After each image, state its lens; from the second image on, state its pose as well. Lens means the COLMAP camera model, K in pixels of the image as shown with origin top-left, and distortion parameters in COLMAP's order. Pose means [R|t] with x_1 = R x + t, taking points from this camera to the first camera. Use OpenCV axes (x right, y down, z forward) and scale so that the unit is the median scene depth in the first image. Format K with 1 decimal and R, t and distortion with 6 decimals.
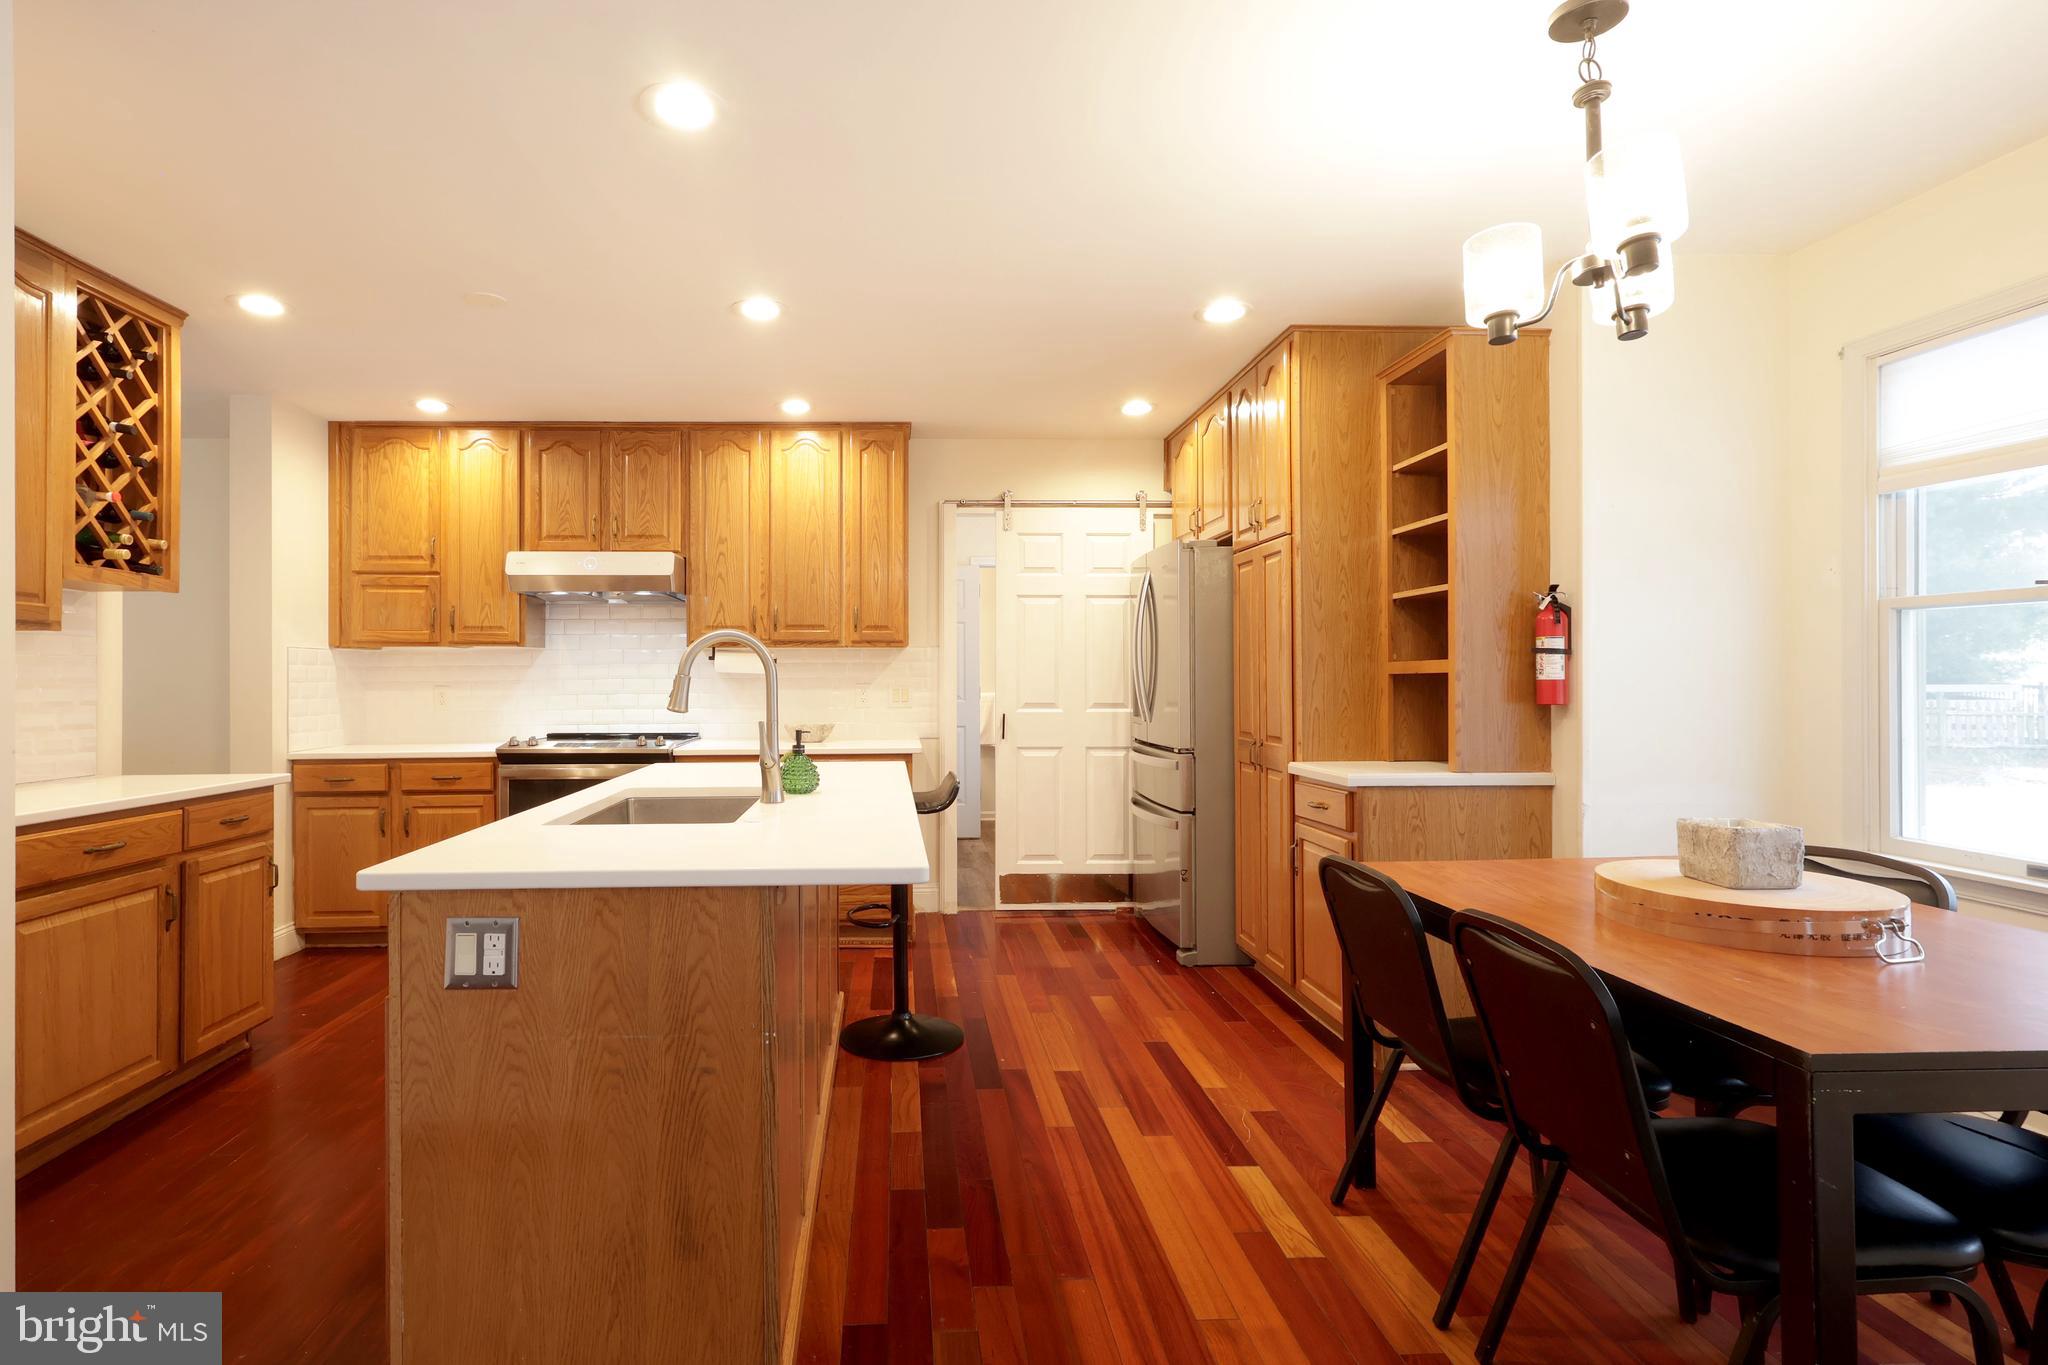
lens RADIAL K [[994.1, 0, 927.8], [0, 994.1, 672.8], [0, 0, 1]] dist [0.003951, 0.001070]
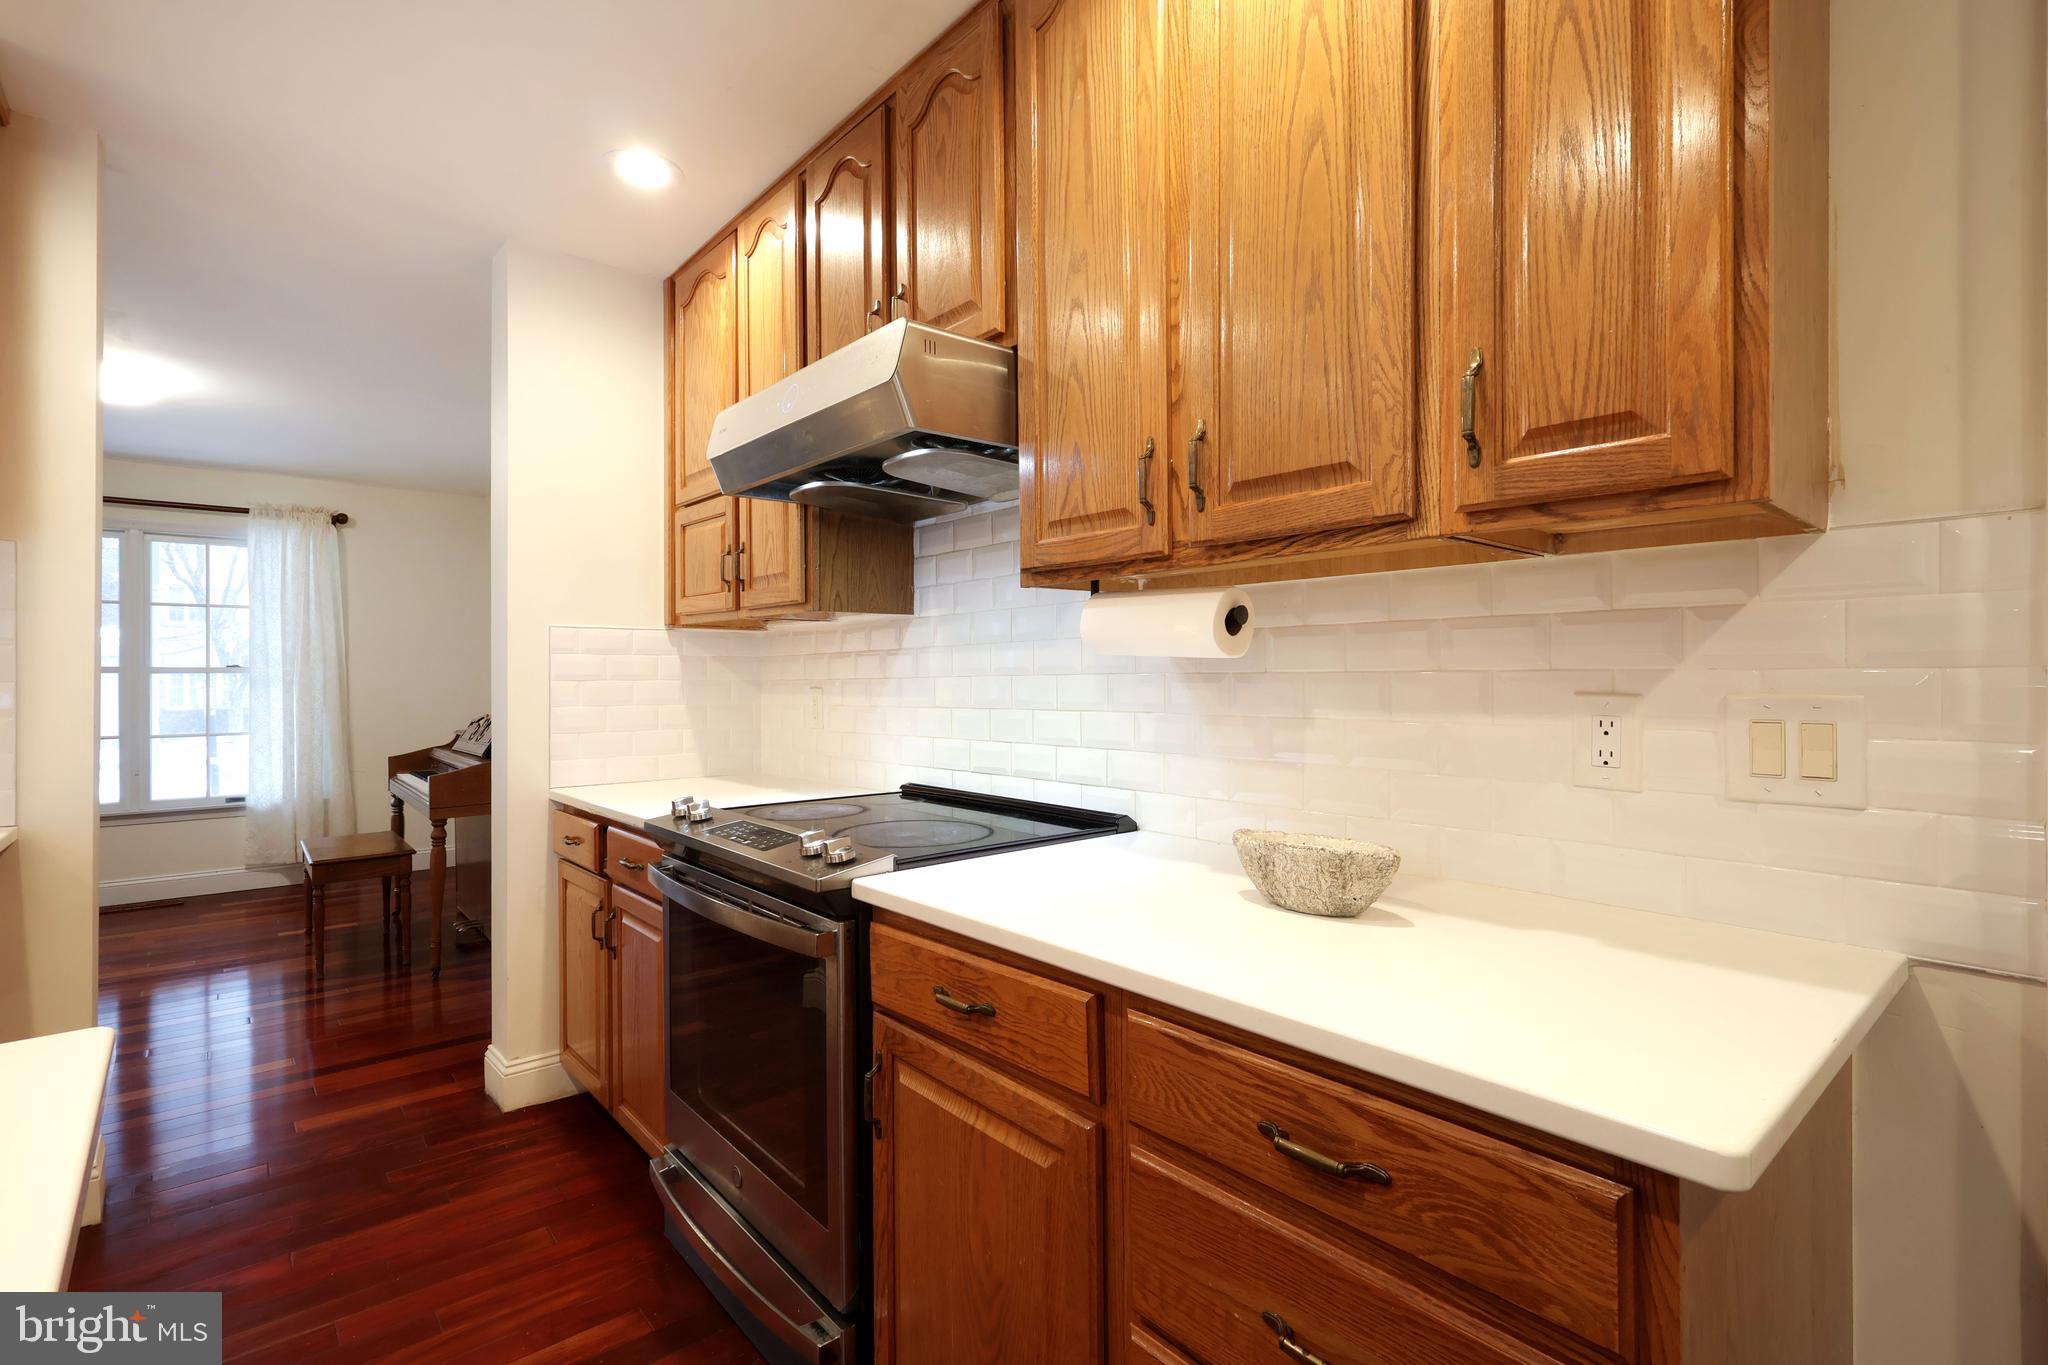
lens RADIAL K [[961.3, 0, 1022.8], [0, 961.3, 671.2], [0, 0, 1]] dist [0.001168, 0.000893]
pose [[0.620748, -0.003409, -0.784003, 0.037453], [0.002666, 0.999994, -0.002237, 0.006181], [0.784006, -0.000702, 0.620753, 0.823630]]
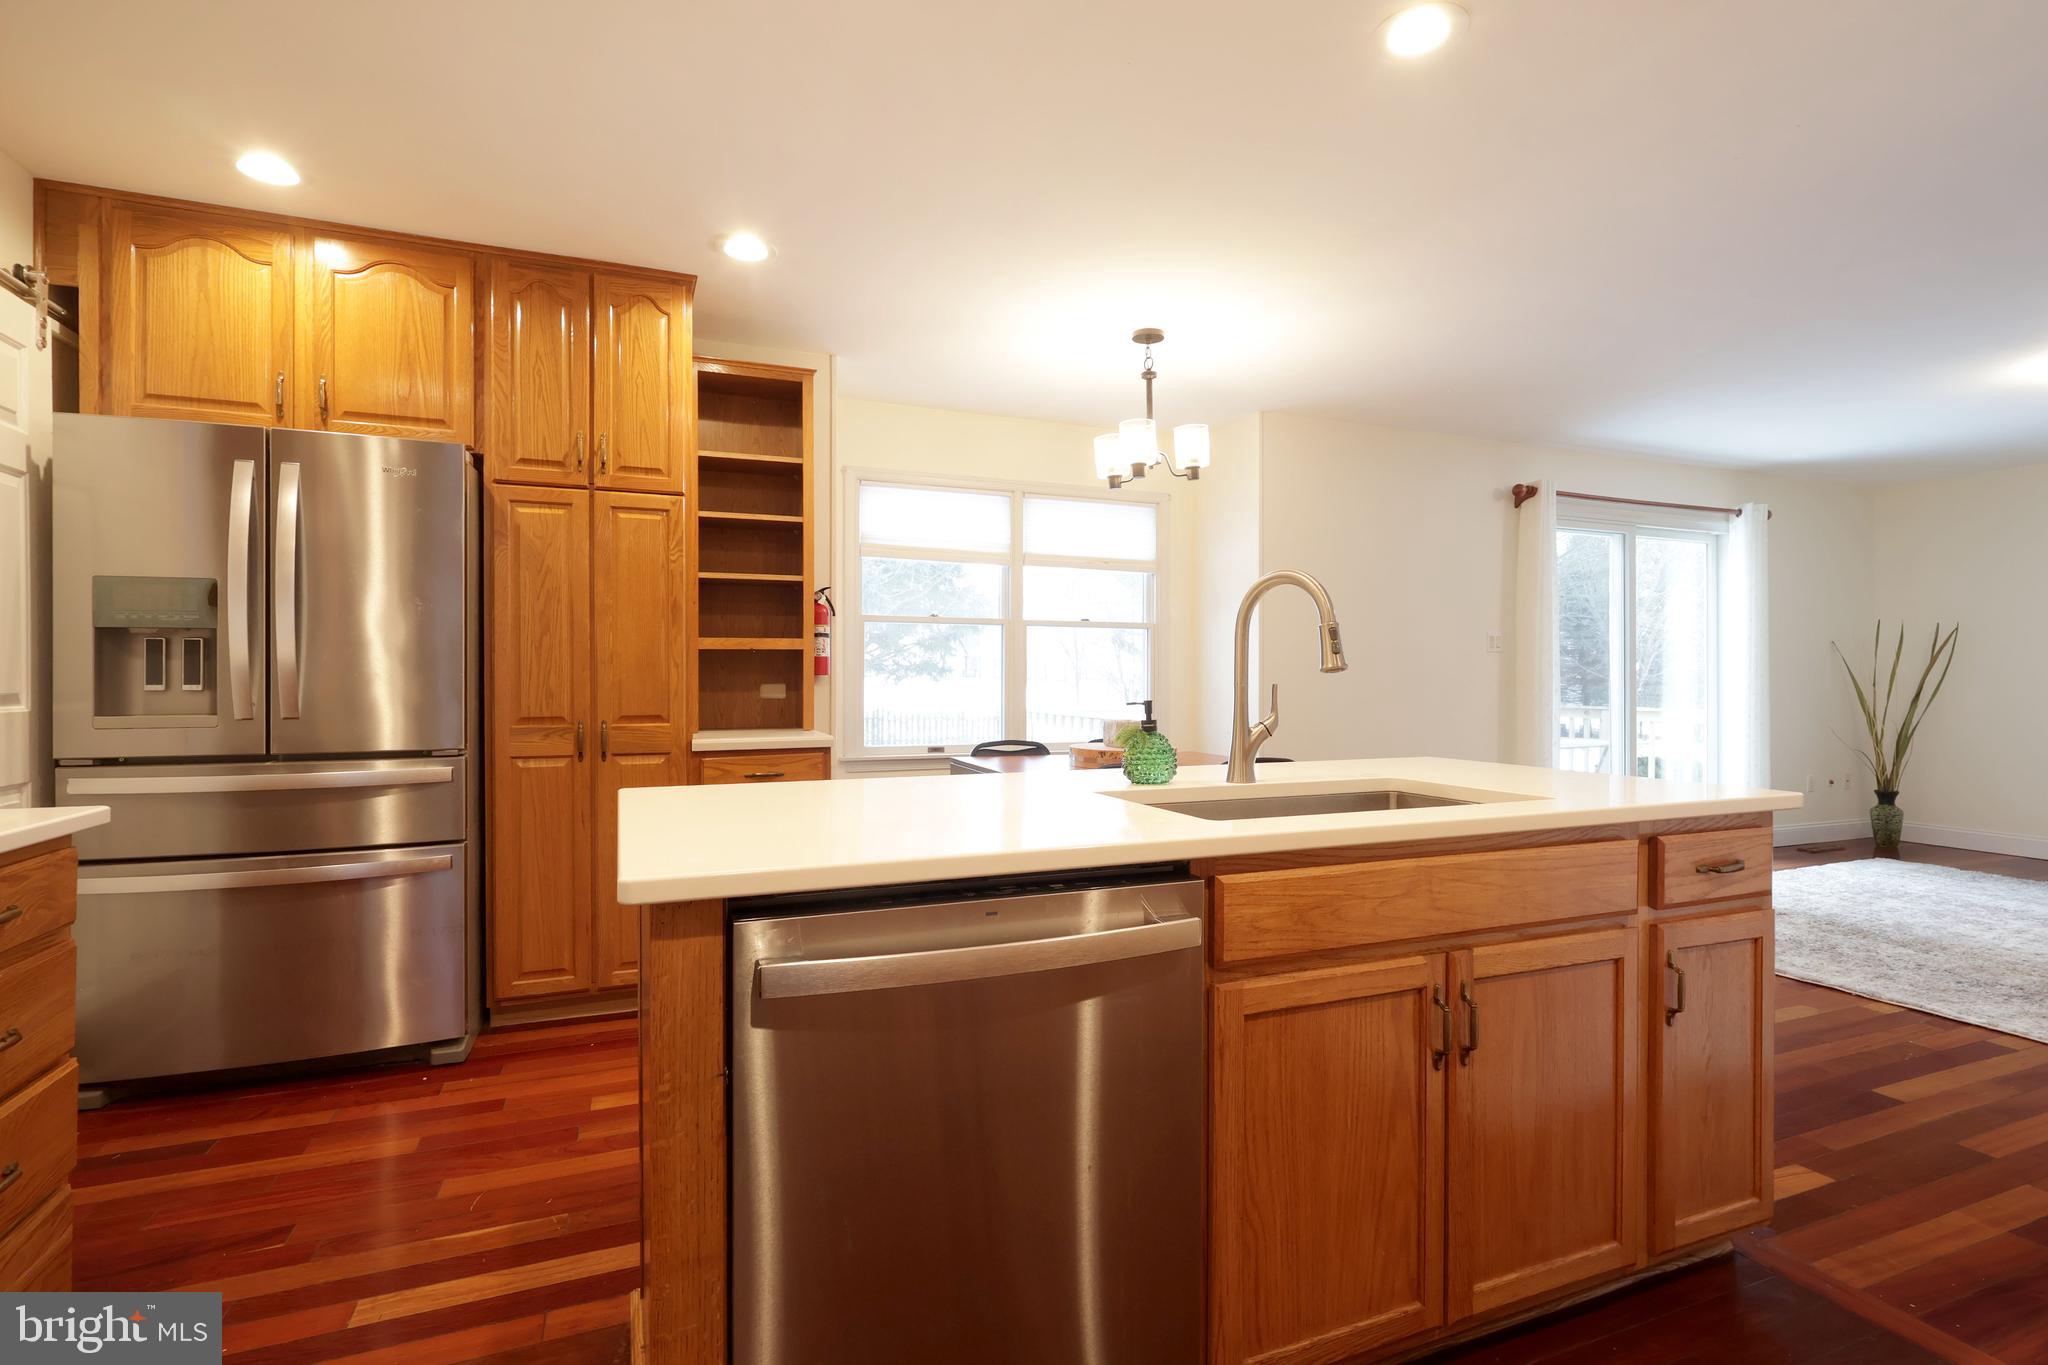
lens RADIAL K [[962.9, 0, 1019.2], [0, 962.9, 675.4], [0, 0, 1]] dist [0.000206, 0.000589]
pose [[-0.345165, 0.002560, 0.938538, -0.462279], [-0.002712, 0.999989, -0.003725, 0.024701], [-0.938538, -0.003831, -0.345155, 0.790562]]
